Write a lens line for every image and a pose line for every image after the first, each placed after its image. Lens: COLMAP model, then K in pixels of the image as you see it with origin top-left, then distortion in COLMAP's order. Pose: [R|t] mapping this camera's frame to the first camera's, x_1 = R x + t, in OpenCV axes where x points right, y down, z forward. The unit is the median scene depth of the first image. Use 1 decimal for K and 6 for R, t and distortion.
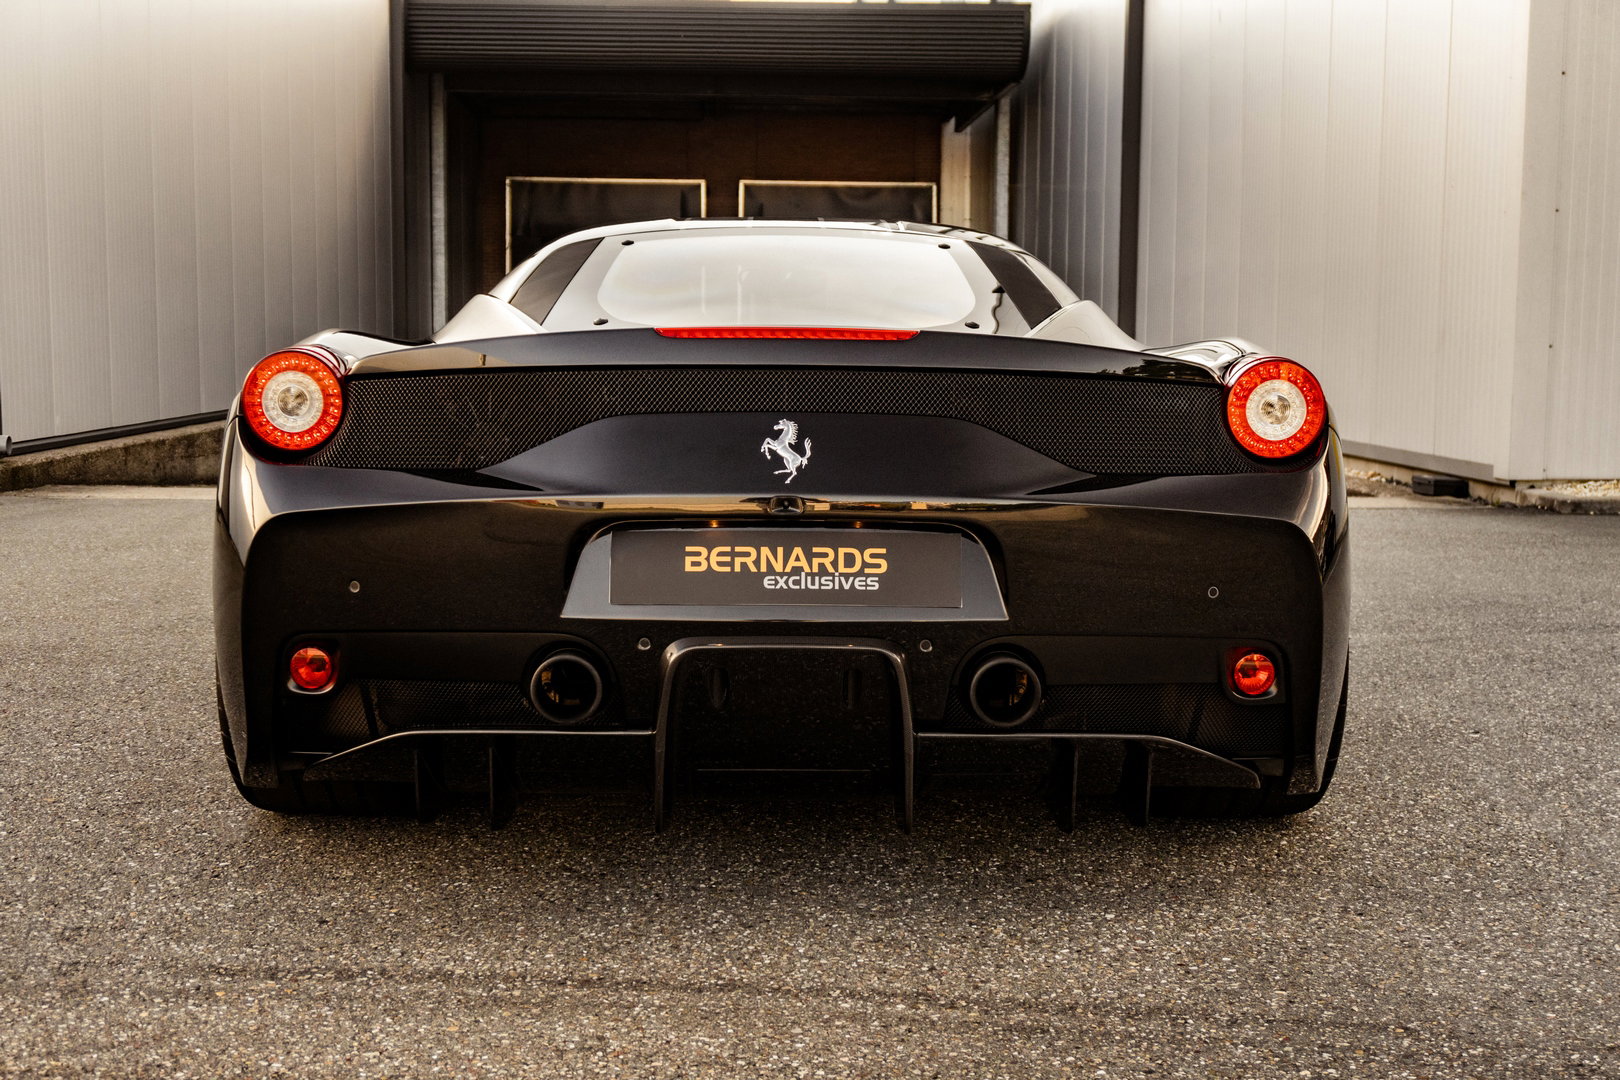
lens RADIAL K [[1865.6, 0, 810.0], [0, 1865.6, 540.0], [0, 0, 1]] dist [-0.003585, -0.000676]
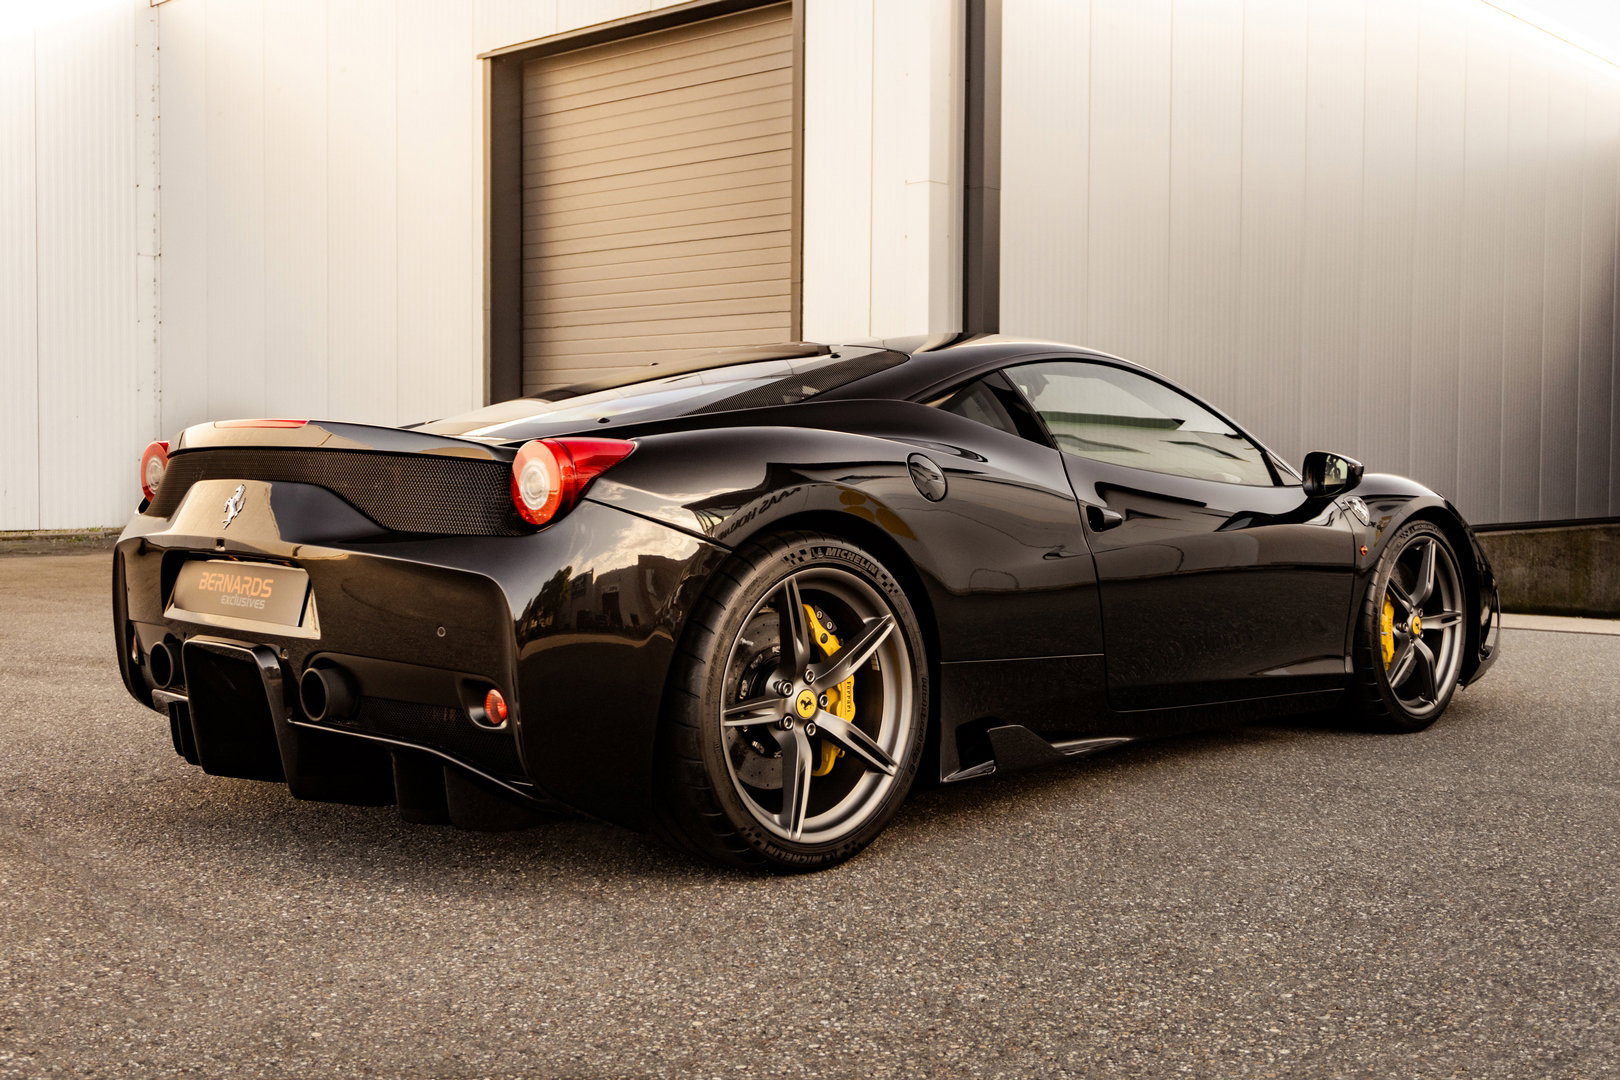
lens RADIAL K [[1729.7, 0, 810.0], [0, 1729.7, 540.0], [0, 0, 1]] dist [-0.017731, 0.001197]
pose [[0.695151, 0.022952, -0.718497, 0.267785], [-0.070208, 0.996880, -0.036082, -0.001398], [0.715427, 0.075526, 0.694594, 0.088304]]
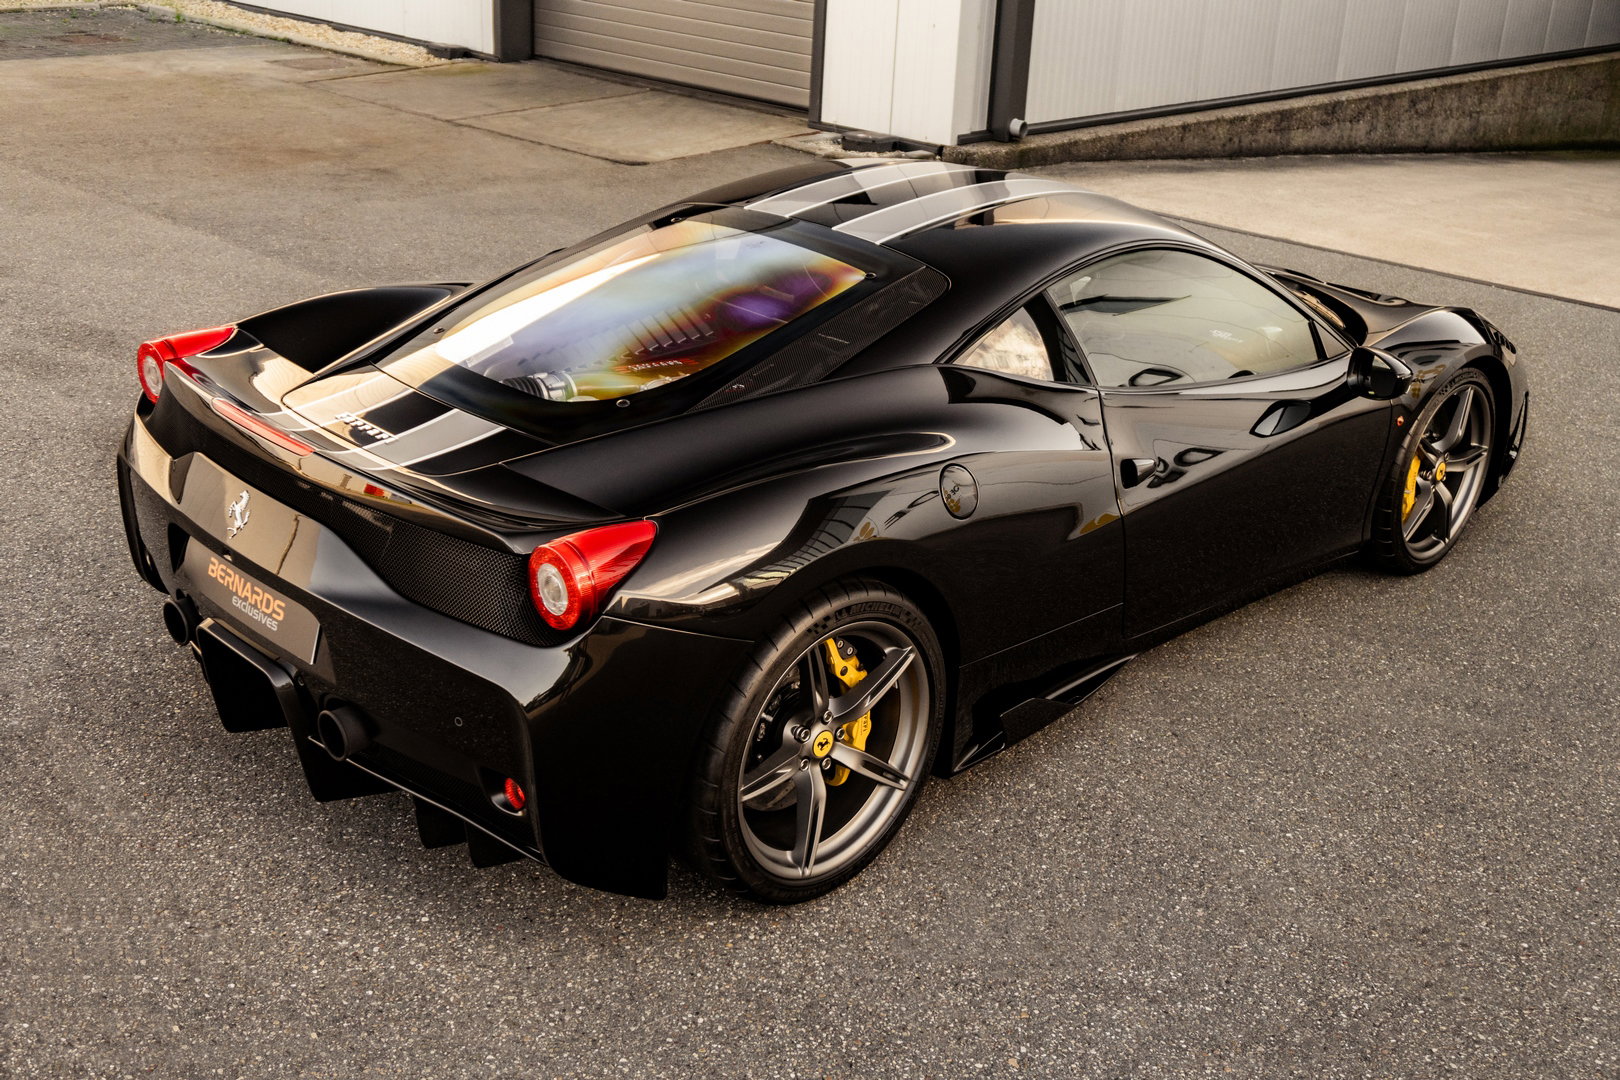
lens RADIAL K [[1688.8, 0, 819.7], [0, 1688.8, 516.7], [0, 0, 1]] dist [-0.007353, -0.017646]
pose [[0.688809, 0.288980, -0.664856, 0.238991], [-0.116459, 0.949312, 0.291964, -0.099102], [0.715528, -0.123679, 0.687549, 0.099301]]
